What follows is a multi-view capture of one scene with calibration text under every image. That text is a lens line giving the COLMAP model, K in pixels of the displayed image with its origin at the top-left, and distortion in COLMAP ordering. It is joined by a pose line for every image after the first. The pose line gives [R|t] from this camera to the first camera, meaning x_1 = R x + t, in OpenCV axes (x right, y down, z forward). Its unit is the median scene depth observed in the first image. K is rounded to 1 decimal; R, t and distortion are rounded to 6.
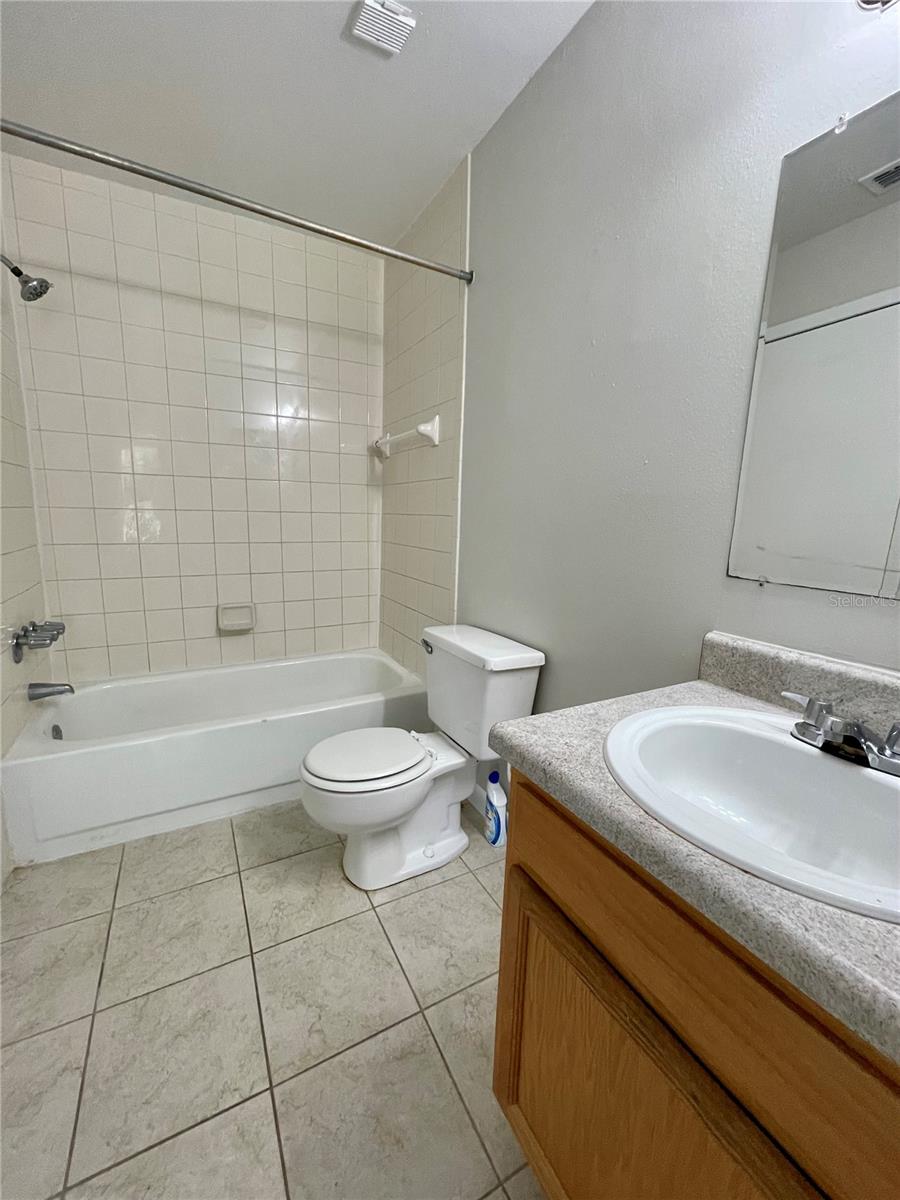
lens RADIAL K [[484.7, 0, 449.5], [0, 484.7, 599.8], [0, 0, 1]] dist [-0.002041, -0.000029]
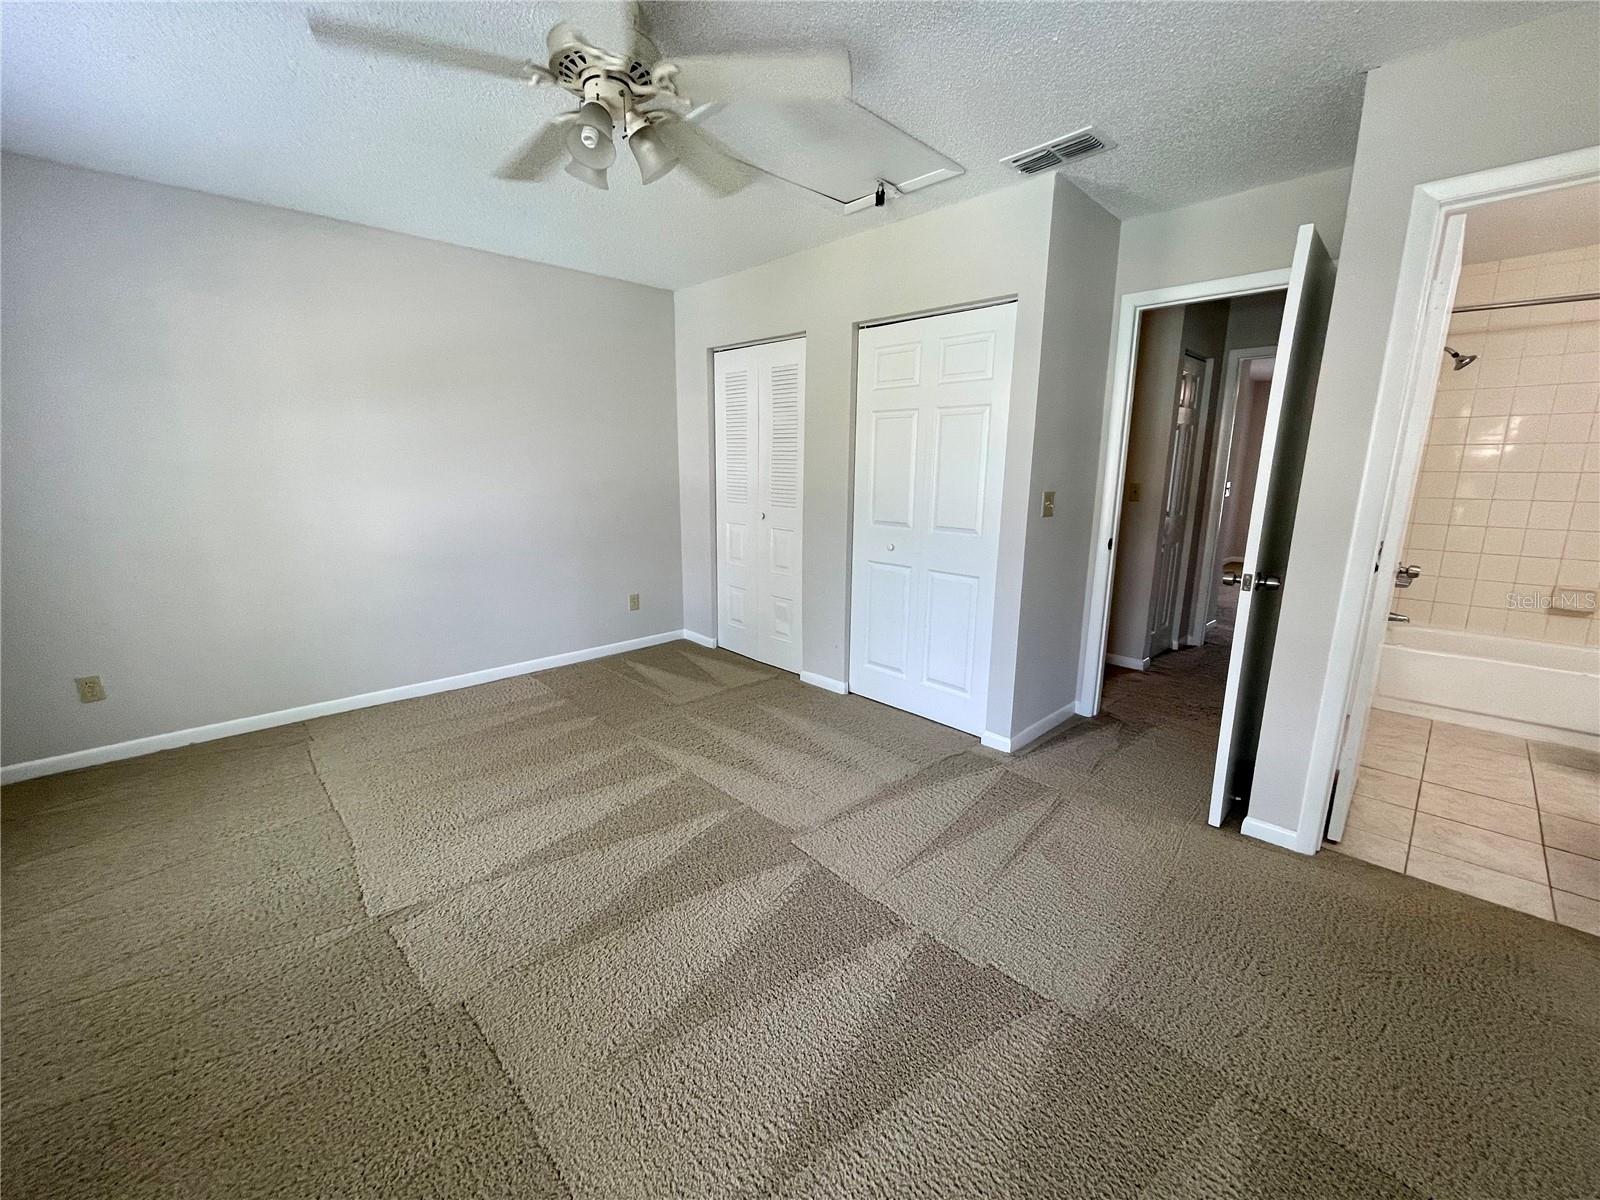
lens RADIAL K [[646.3, 0, 799.7], [0, 646.3, 590.7], [0, 0, 1]] dist [-0.002041, -0.000029]
pose [[0.266005, 0.161728, -0.950308, 0.477661], [-0.170252, 0.978211, 0.118821, 0.143095], [0.948818, 0.130185, 0.287743, -1.095451]]
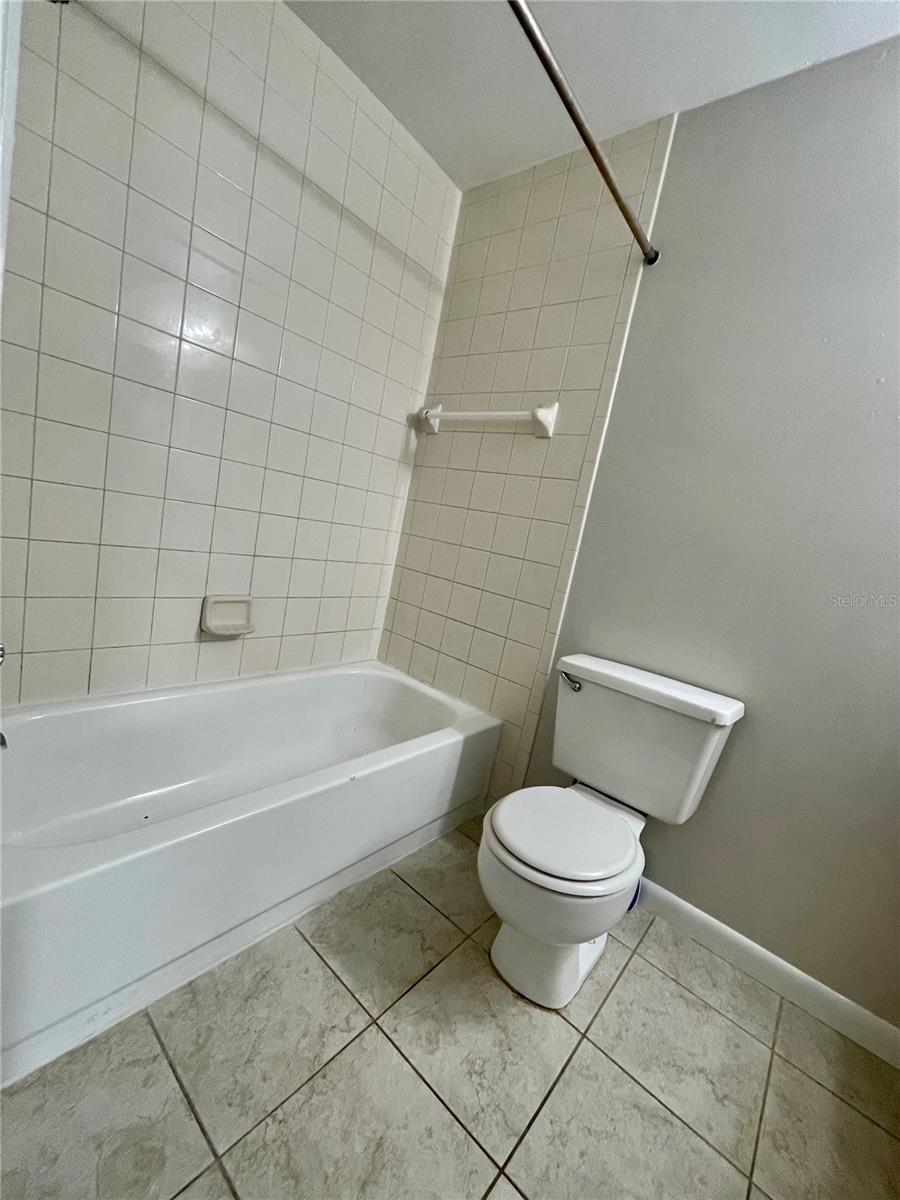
lens RADIAL K [[484.7, 0, 448.5], [0, 484.7, 597.9], [0, 0, 1]] dist [-0.002041, -0.000029]
pose [[0.921495, 0.088434, 0.378188, -0.423756], [-0.093362, 0.995618, -0.005324, -0.015674], [-0.377002, -0.030402, 0.925713, 0.239072]]
